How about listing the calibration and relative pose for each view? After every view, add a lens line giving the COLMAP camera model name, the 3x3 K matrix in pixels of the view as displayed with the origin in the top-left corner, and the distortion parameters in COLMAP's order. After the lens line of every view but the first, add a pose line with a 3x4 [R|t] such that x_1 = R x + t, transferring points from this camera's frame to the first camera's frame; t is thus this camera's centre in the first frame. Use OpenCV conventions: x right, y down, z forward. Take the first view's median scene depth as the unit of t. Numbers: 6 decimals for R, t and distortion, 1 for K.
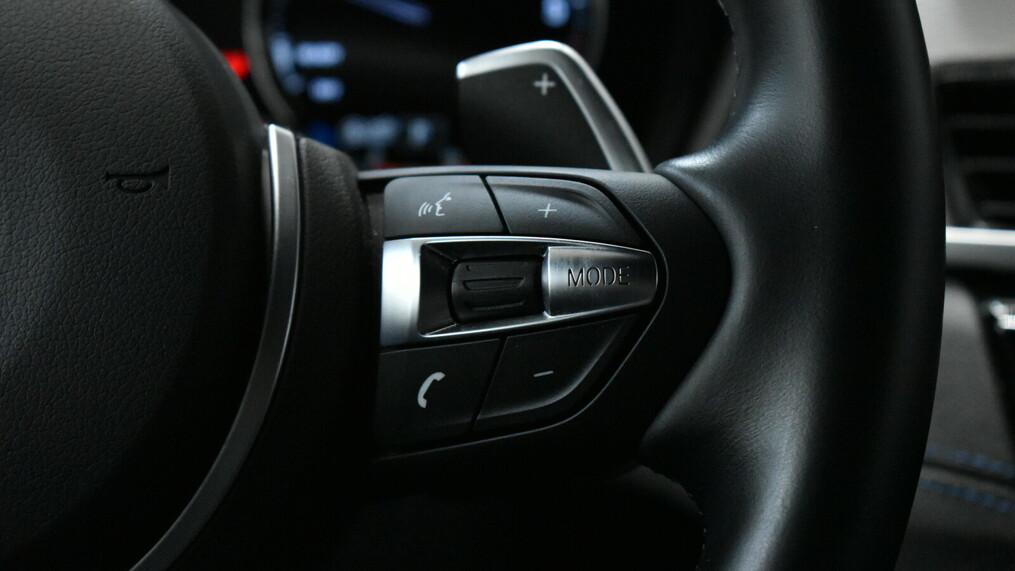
lens RADIAL K [[2389.9, 0, 507.5], [0, 2389.9, 285.5], [0, 0, 1]] dist [-0.001619, -0.029451]
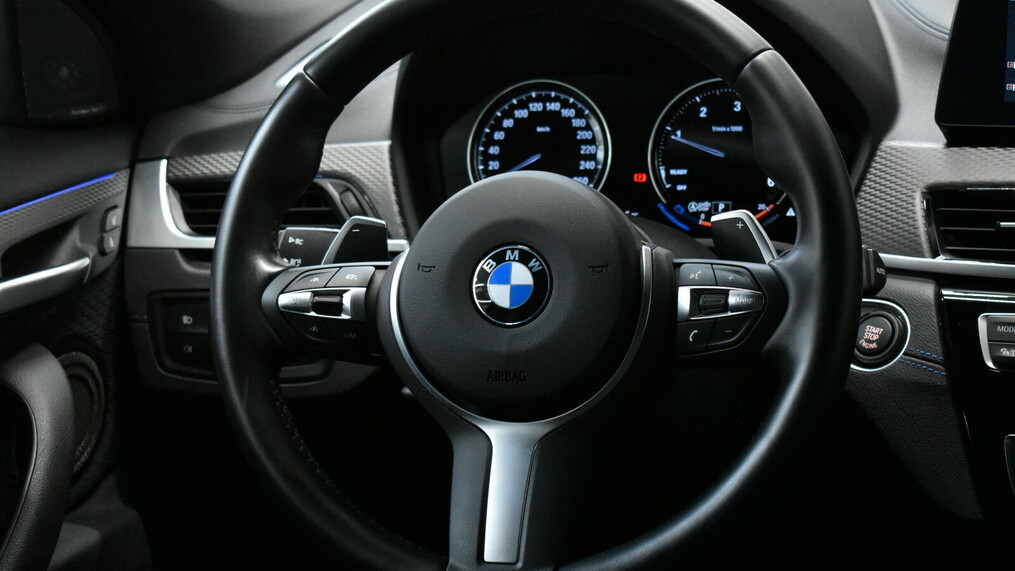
lens RADIAL K [[1928.4, 0, 507.5], [0, 1928.4, 285.5], [0, 0, 1]] dist [-0.020011, -0.095703]
pose [[0.978556, 0.003641, -0.205948, 0.244973], [0.009540, 0.997970, 0.062970, -0.179502], [0.205759, -0.063585, 0.976535, -1.473624]]
